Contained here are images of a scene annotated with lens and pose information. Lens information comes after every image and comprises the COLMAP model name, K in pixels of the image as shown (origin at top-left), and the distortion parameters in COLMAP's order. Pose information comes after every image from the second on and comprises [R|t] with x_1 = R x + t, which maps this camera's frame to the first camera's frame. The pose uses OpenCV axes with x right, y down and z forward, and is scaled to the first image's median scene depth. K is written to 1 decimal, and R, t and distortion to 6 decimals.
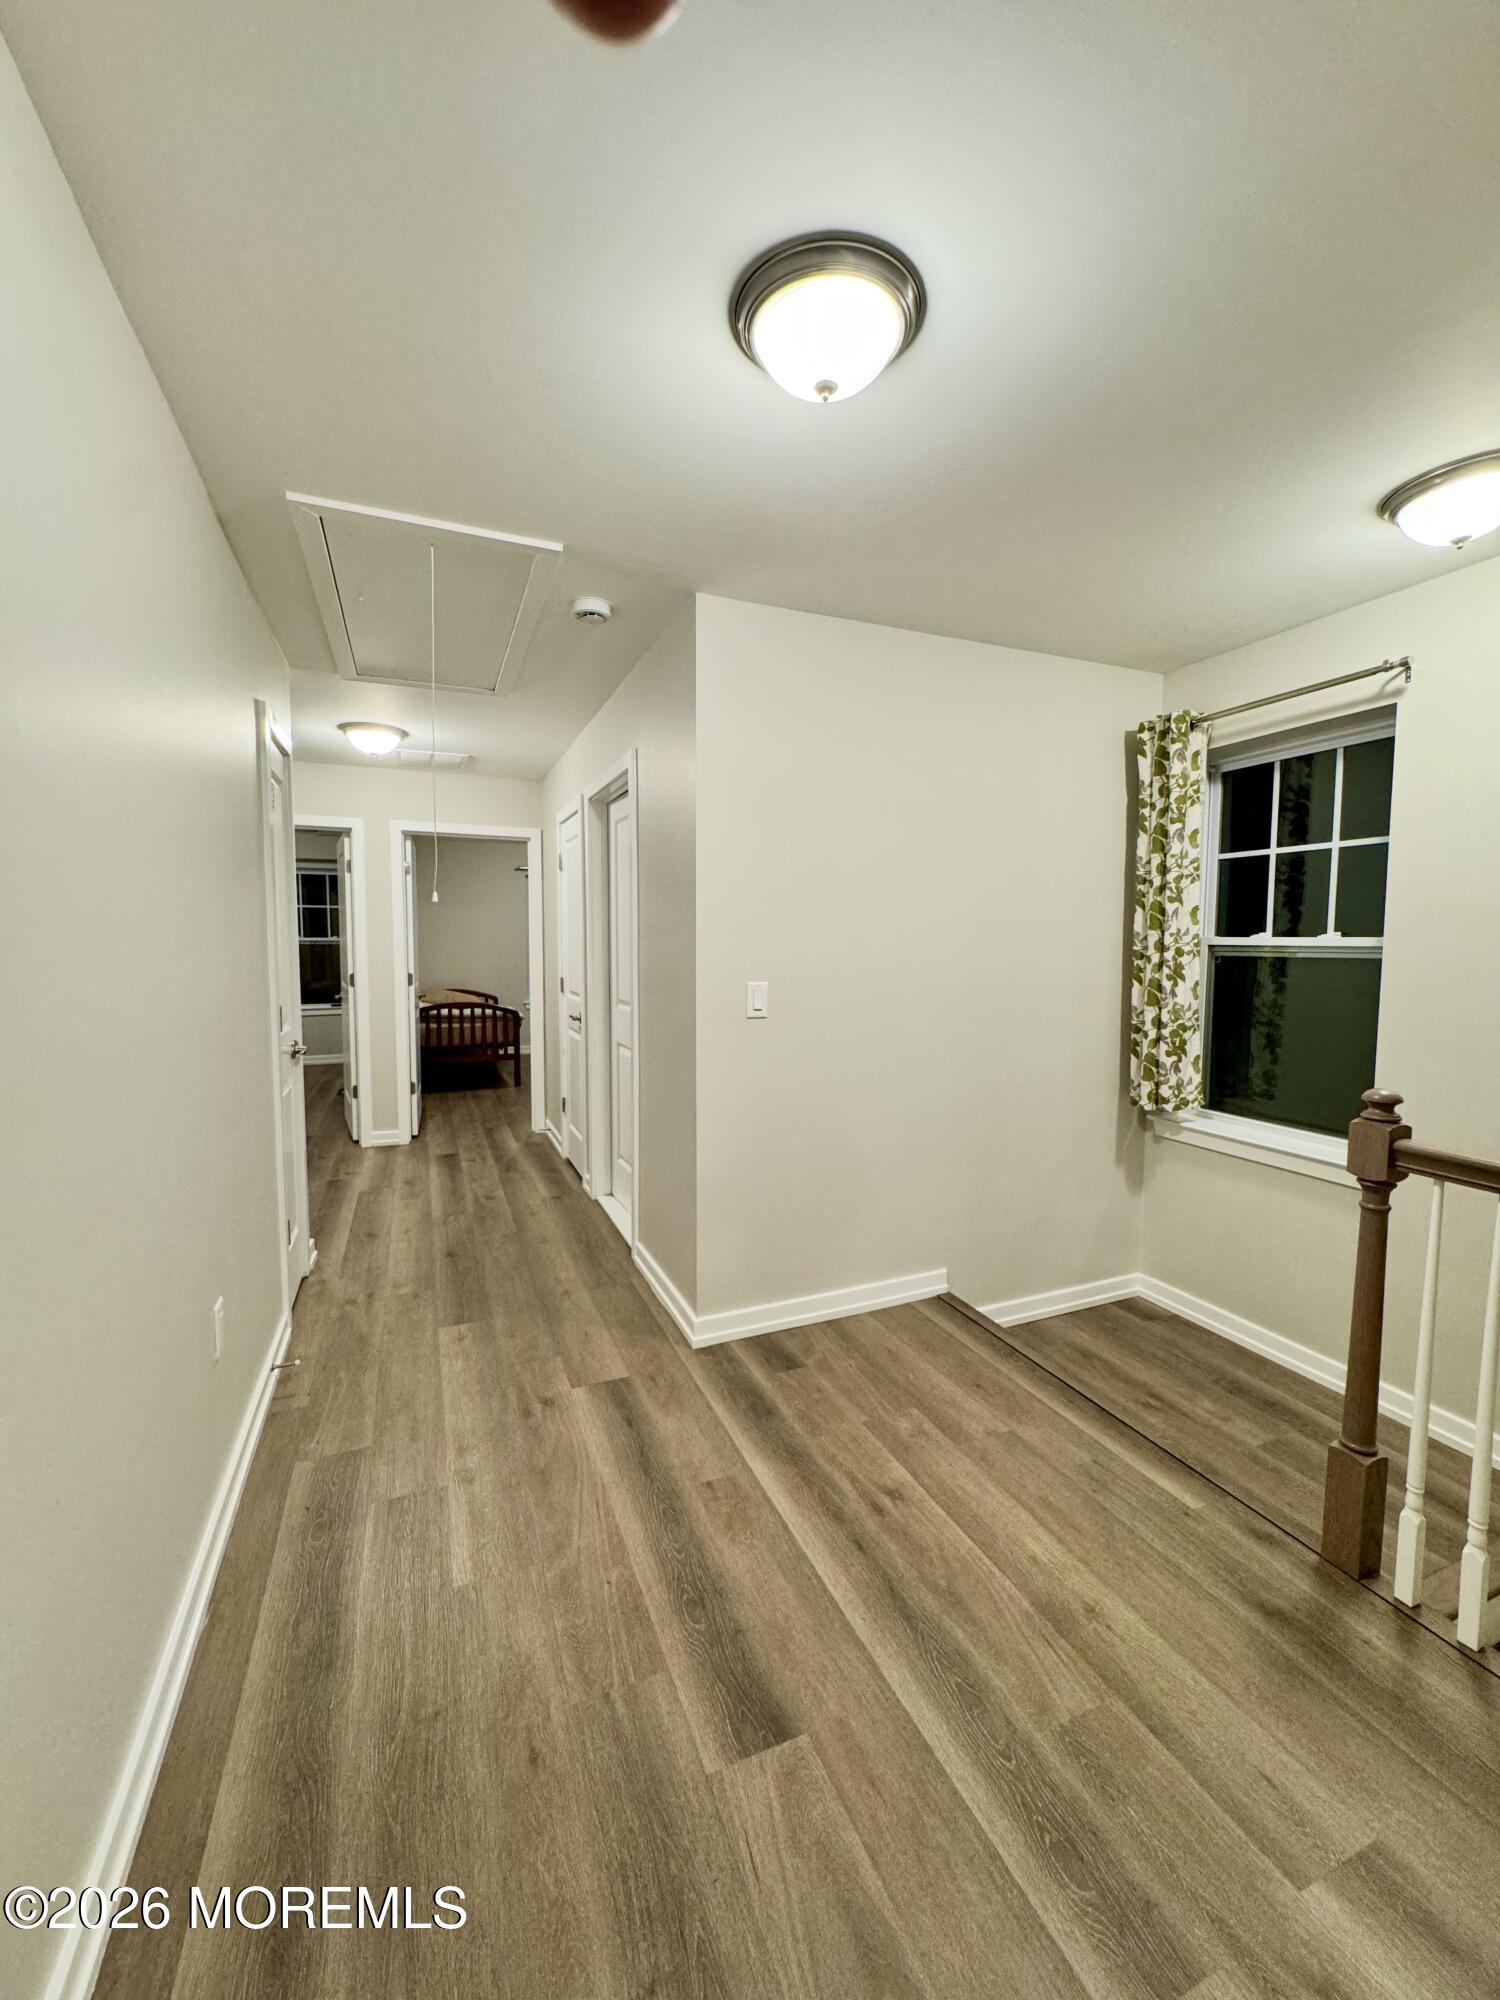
lens RADIAL K [[801.4, 0, 753.1], [0, 801.4, 1009.5], [0, 0, 1]] dist [0.000407, -0.000234]
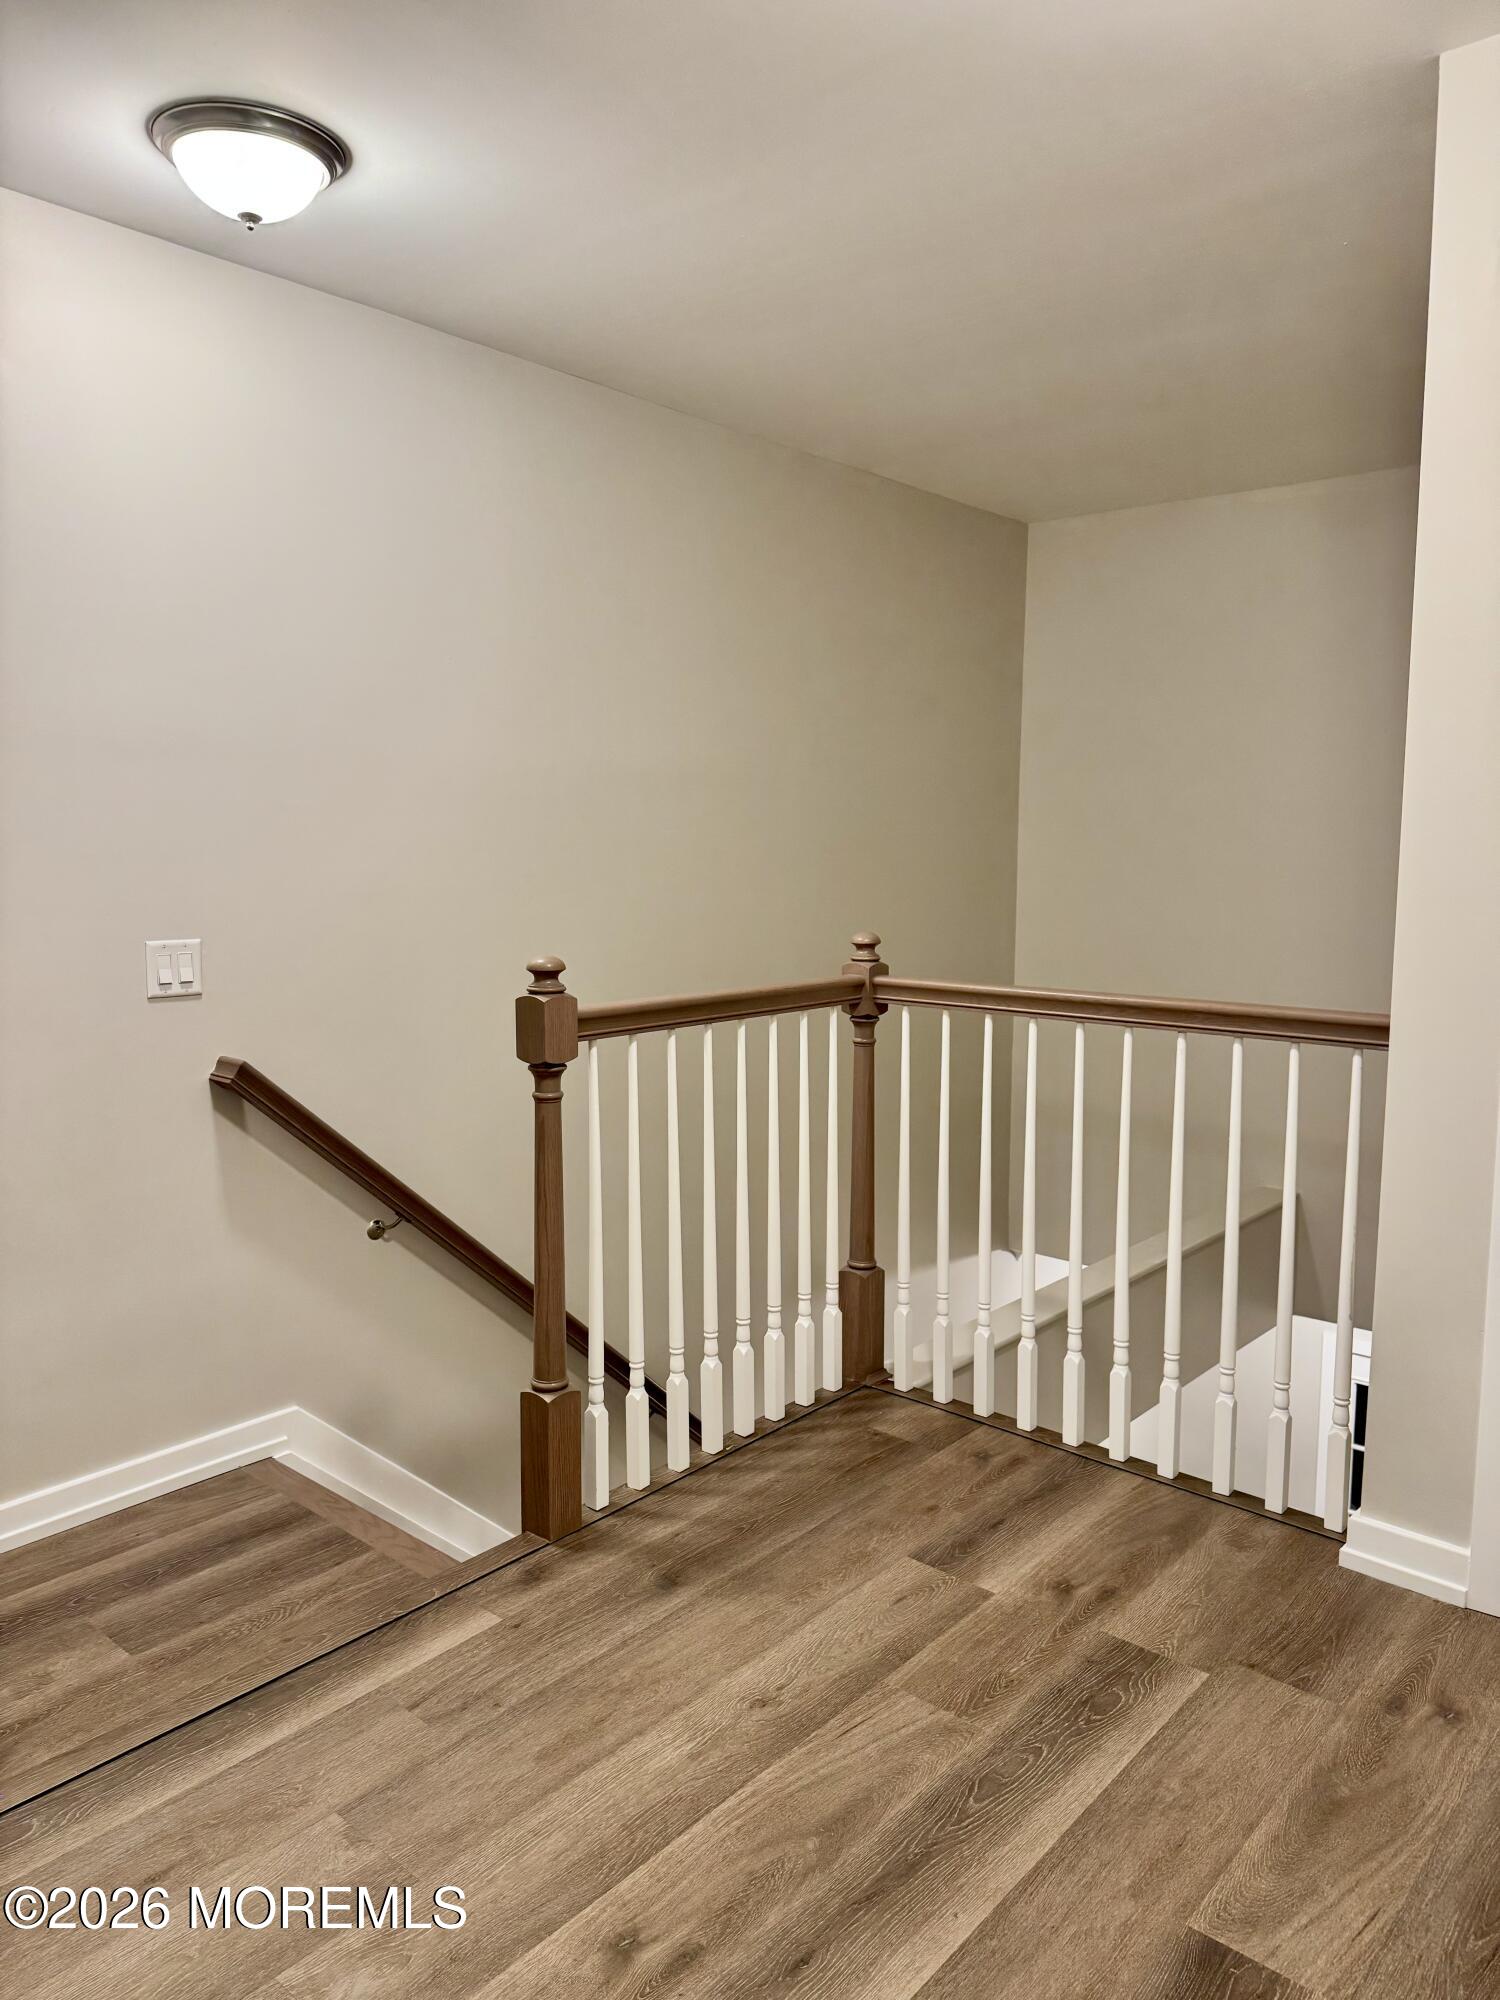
lens RADIAL K [[1389.7, 0, 768.8], [0, 1389.7, 987.7], [0, 0, 1]] dist [0.060128, -0.054206]
pose [[-0.443390, -0.103067, 0.890383, -0.517404], [0.065697, 0.986958, 0.146962, -0.056547], [-0.893918, 0.123657, -0.430836, 1.175625]]
